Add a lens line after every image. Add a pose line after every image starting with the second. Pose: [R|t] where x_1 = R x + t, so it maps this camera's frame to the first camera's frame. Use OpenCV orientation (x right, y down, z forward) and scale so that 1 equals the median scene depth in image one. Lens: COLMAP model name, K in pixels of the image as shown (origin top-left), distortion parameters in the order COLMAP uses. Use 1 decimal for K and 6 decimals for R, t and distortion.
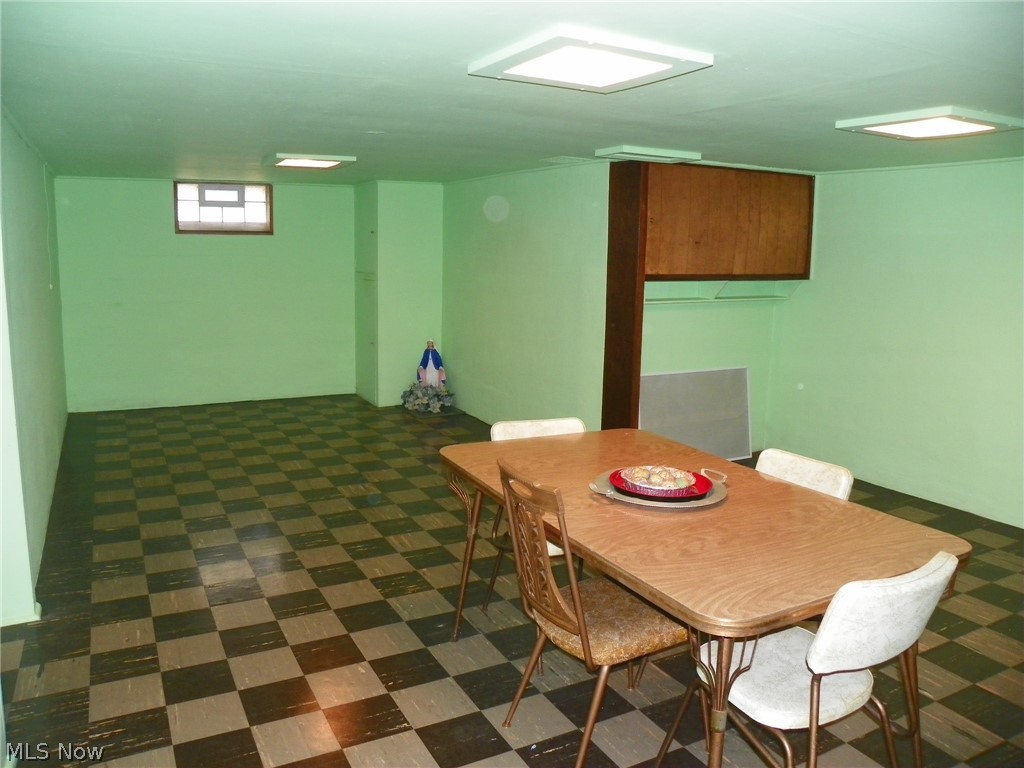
lens RADIAL K [[784.3, 0, 512.0], [0, 784.3, 384.0], [0, 0, 1]] dist [-0.100268, 0.006567]
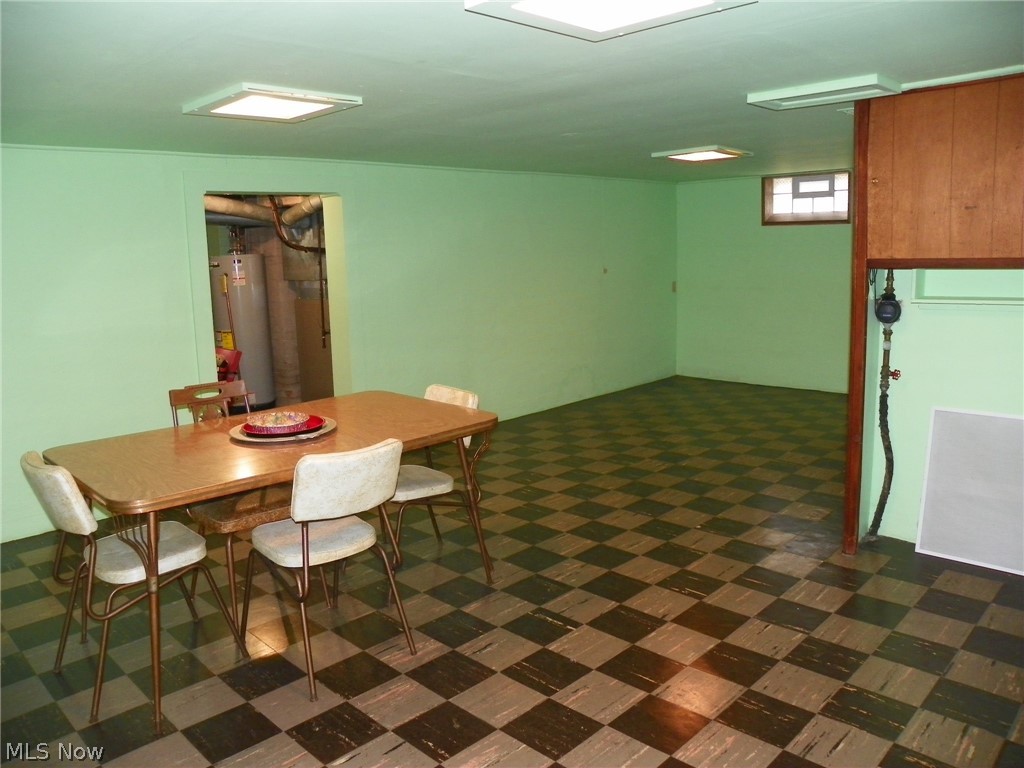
lens RADIAL K [[784.3, 0, 512.0], [0, 784.3, 384.0], [0, 0, 1]] dist [-0.100268, 0.006567]
pose [[0.305332, 0.137315, -0.942293, 0.516198], [-0.131505, 0.986147, 0.101094, -0.038808], [0.943122, 0.093049, 0.319160, 0.336988]]
